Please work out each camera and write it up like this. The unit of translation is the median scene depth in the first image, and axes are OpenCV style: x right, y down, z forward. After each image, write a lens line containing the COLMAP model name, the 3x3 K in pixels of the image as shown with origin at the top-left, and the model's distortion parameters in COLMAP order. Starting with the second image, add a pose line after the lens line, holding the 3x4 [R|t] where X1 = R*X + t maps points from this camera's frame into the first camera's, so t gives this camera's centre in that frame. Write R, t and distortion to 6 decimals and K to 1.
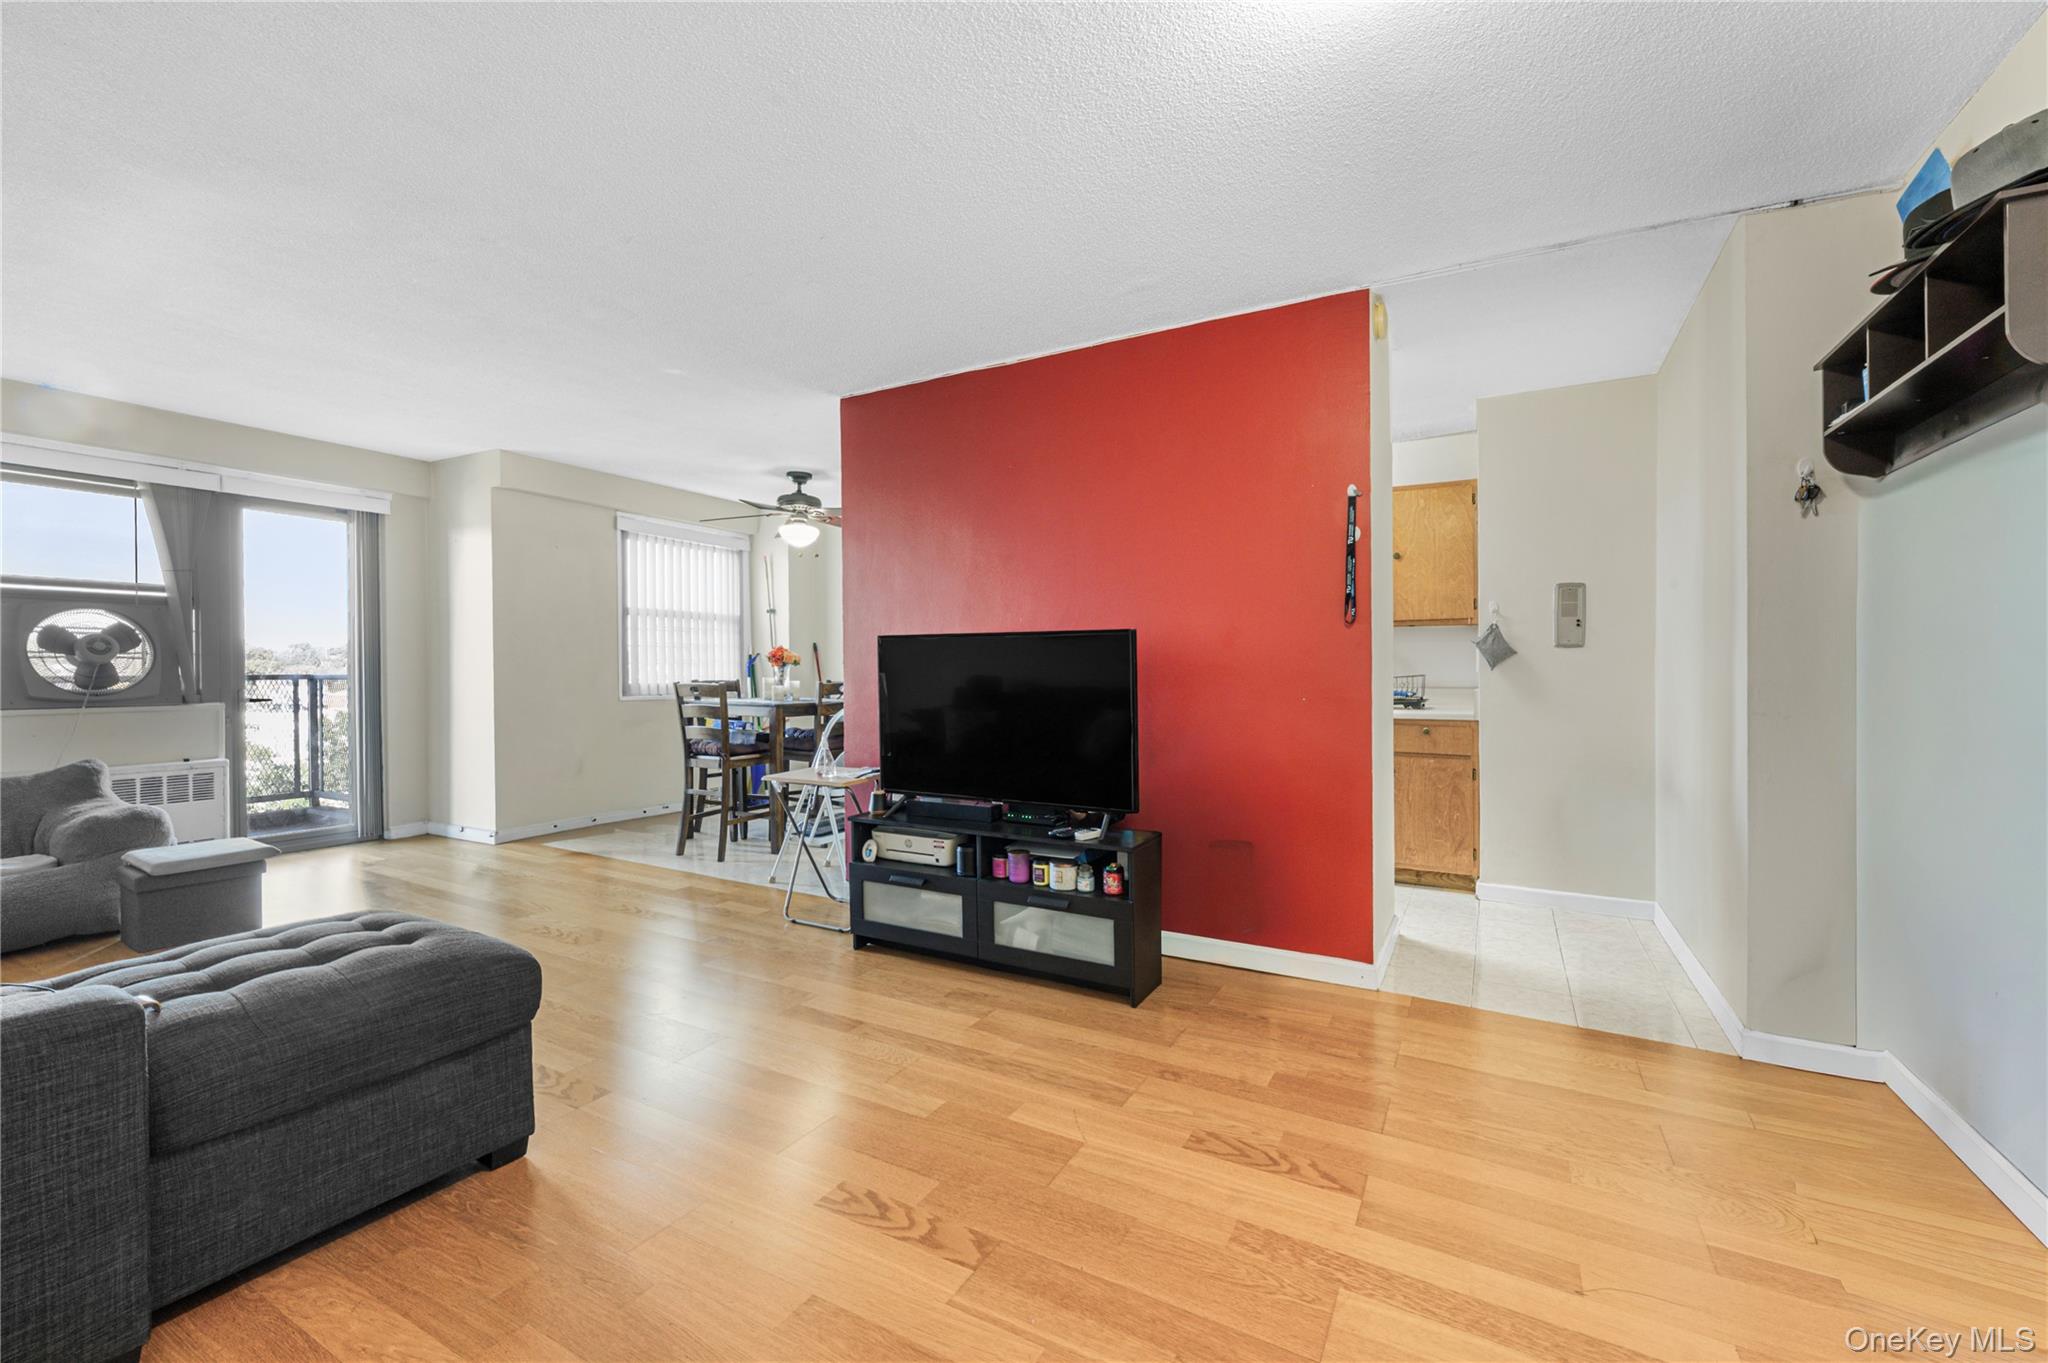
lens RADIAL K [[840.8, 0, 1028.6], [0, 840.8, 674.7], [0, 0, 1]] dist [-0.004157, -0.000323]
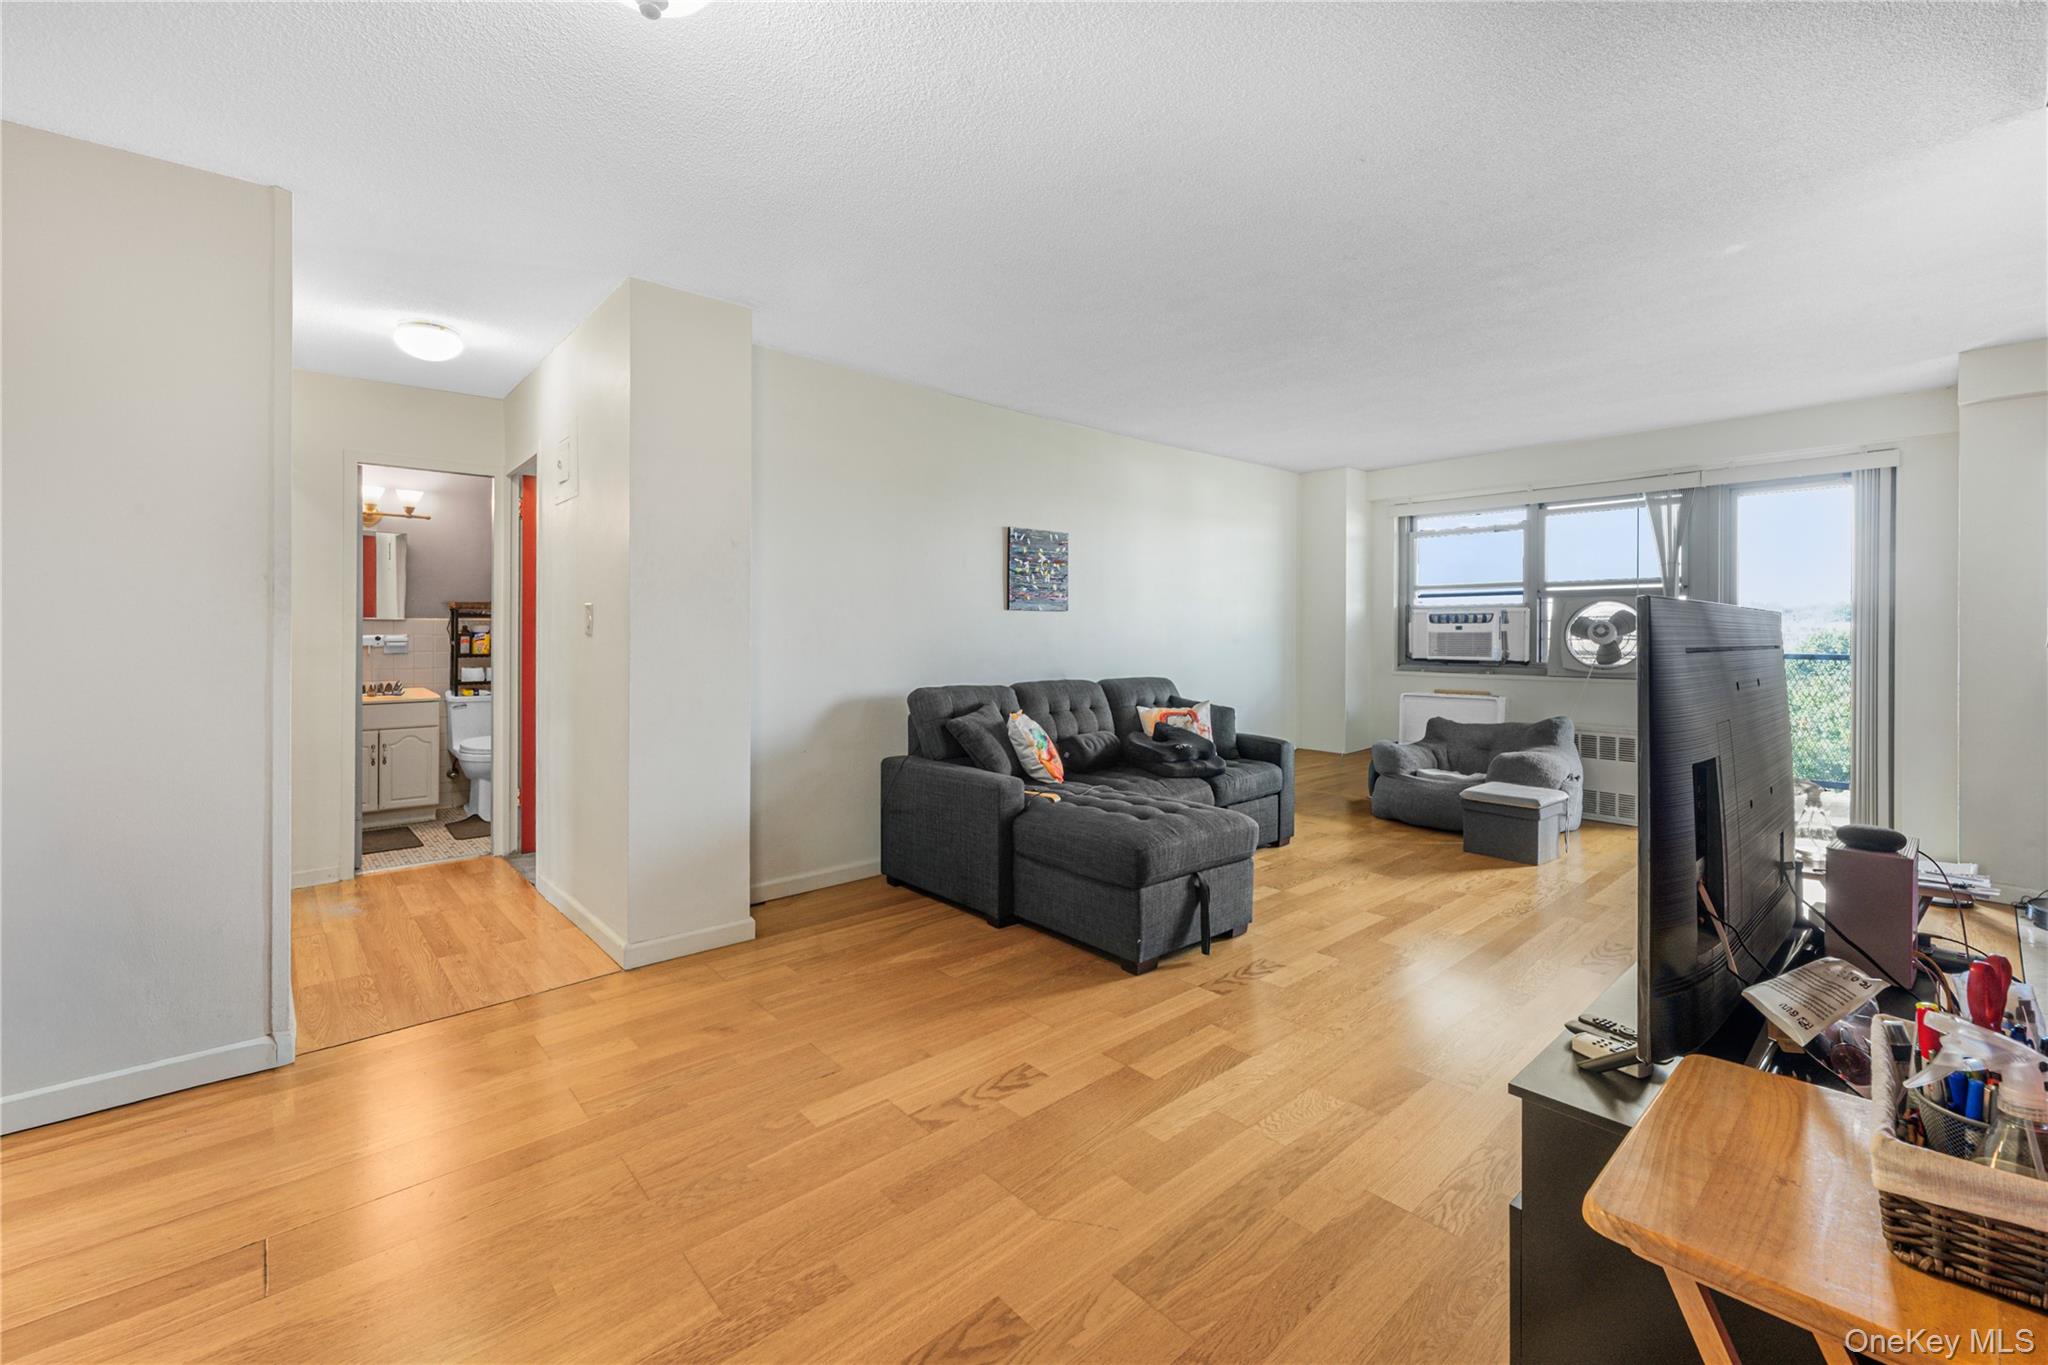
lens RADIAL K [[877.5, 0, 1037.7], [0, 877.5, 637.7], [0, 0, 1]] dist [-0.000876, 0.000257]
pose [[-0.327529, 0.009346, -0.944795, 0.468226], [-0.012048, 0.999828, 0.014067, -0.032414], [0.944764, 0.015990, -0.327361, 0.644489]]
